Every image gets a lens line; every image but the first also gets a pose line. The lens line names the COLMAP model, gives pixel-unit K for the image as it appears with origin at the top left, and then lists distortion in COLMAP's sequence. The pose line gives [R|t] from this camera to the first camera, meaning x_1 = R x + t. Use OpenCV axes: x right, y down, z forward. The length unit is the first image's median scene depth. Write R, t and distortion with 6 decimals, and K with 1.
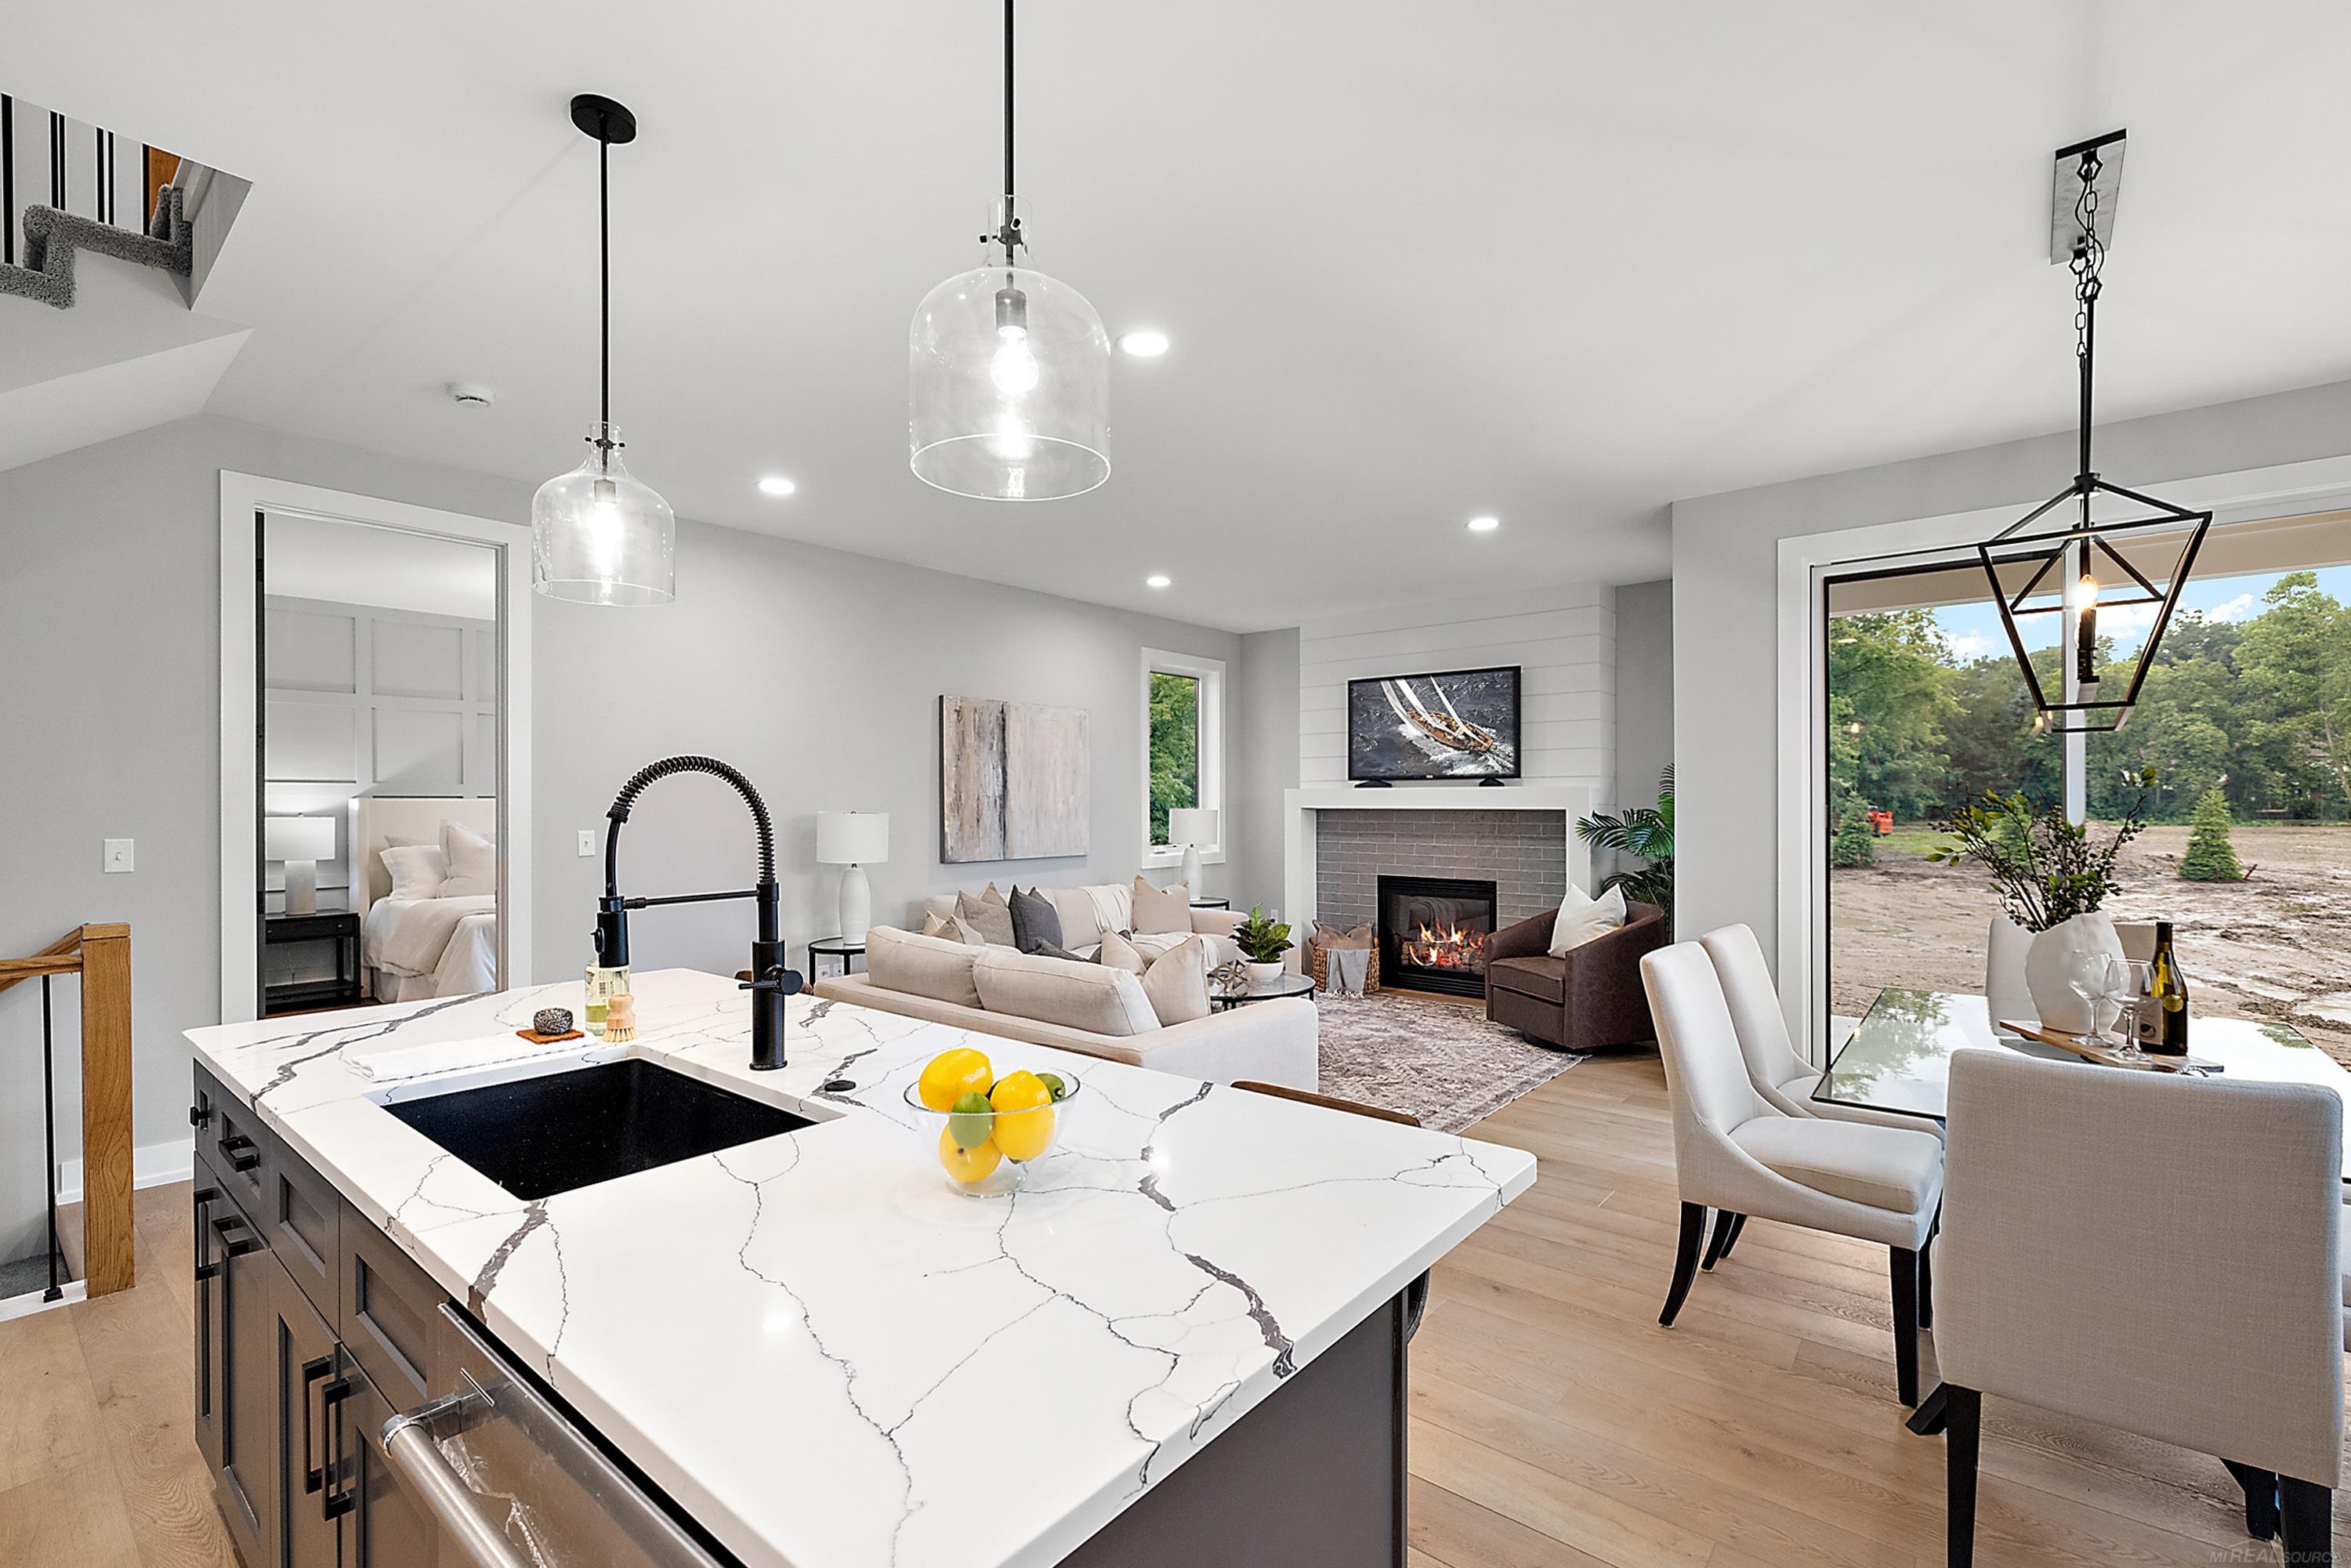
lens RADIAL K [[1012.8, 0, 1168.3], [0, 1012.8, 808.5], [0, 0, 1]] dist [0.001300, 0.000247]
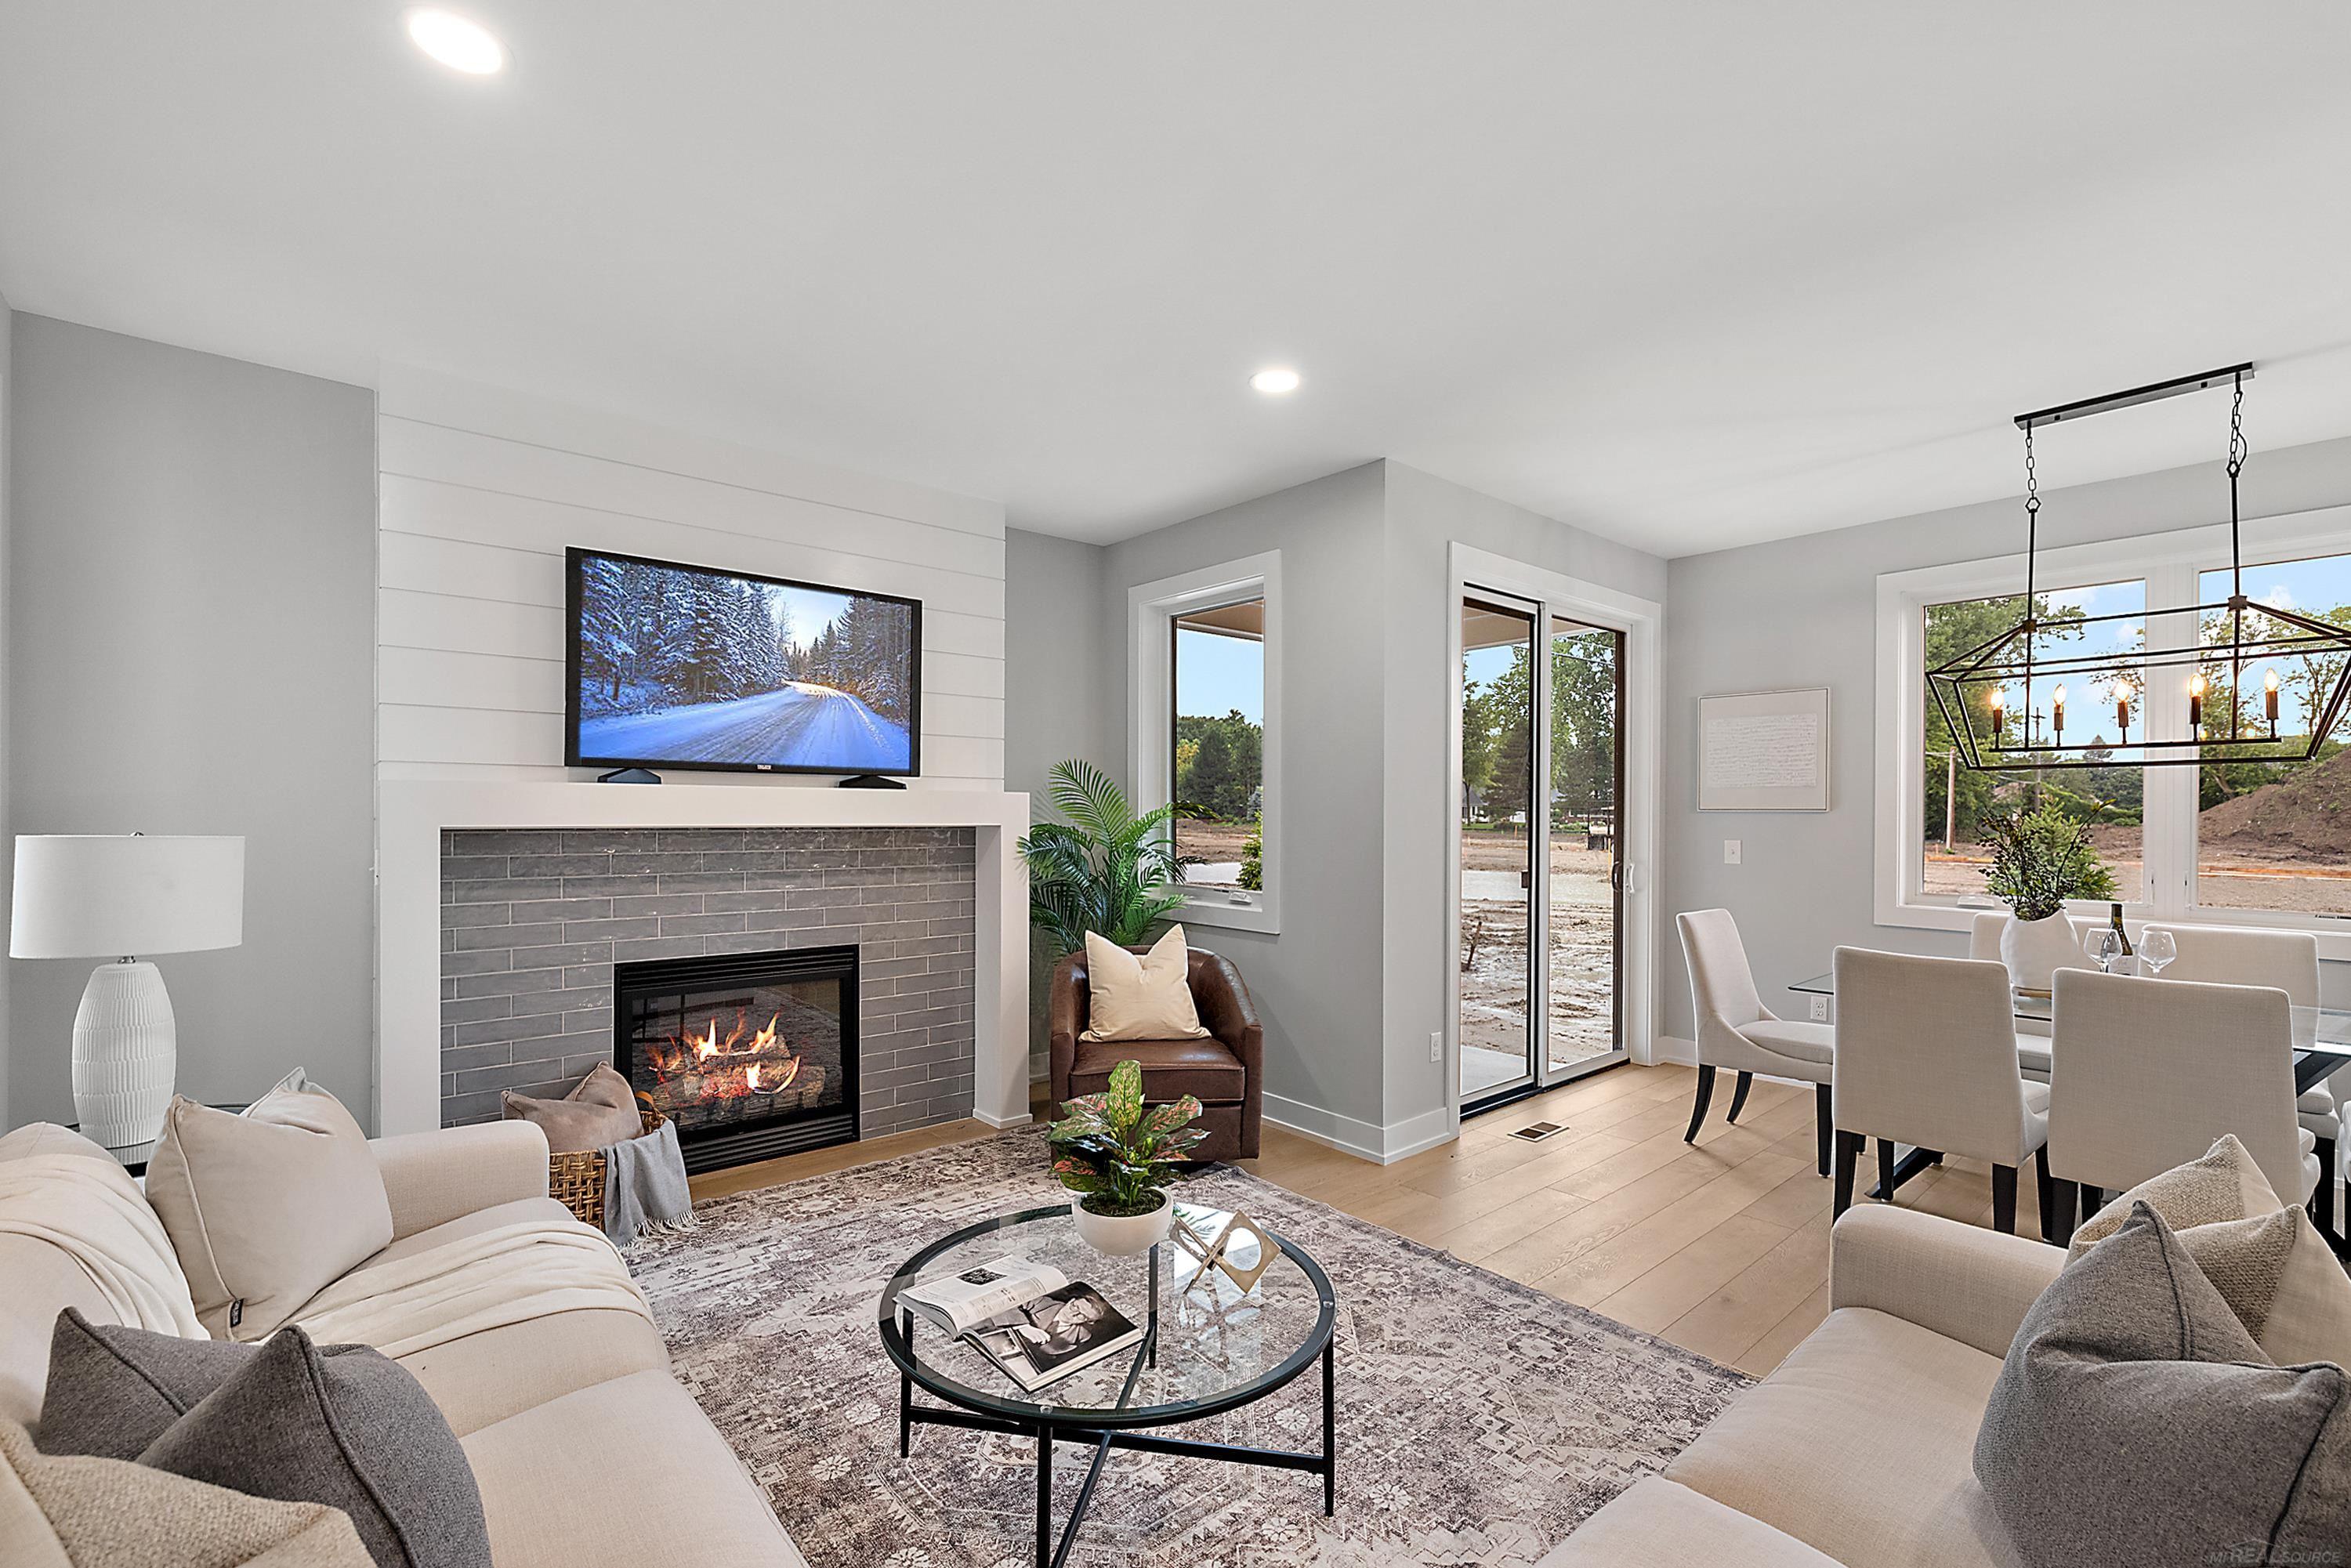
lens RADIAL K [[1012.8, 0, 1168.3], [0, 1012.8, 808.5], [0, 0, 1]] dist [0.001300, 0.000247]
pose [[0.183026, 0.002164, 0.983106, -0.247970], [0.000913, 0.999997, -0.002371, -0.008240], [-0.983108, 0.001331, 0.183023, 0.709595]]
